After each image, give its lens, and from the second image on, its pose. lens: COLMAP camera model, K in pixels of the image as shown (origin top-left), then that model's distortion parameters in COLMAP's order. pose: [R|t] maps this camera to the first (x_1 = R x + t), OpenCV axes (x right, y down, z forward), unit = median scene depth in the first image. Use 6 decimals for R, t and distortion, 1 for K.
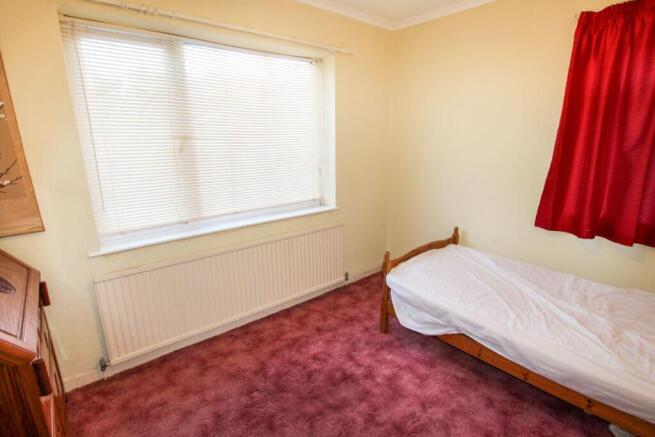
lens RADIAL K [[329.2, 0, 326.9], [0, 329.2, 221.7], [0, 0, 1]] dist [-0.017514, -0.000286]
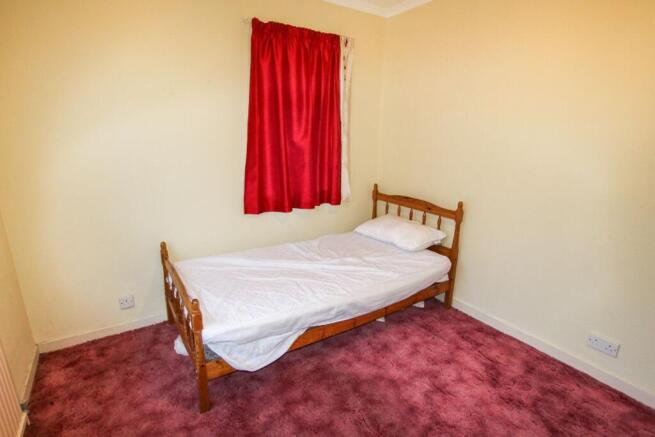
lens RADIAL K [[329.2, 0, 326.9], [0, 329.2, 221.7], [0, 0, 1]] dist [-0.017514, -0.000286]
pose [[0.120668, -0.246771, 0.961532, -0.444484], [0.220946, 0.950989, 0.216337, -0.164486], [-0.967792, 0.186342, 0.169277, 0.694122]]
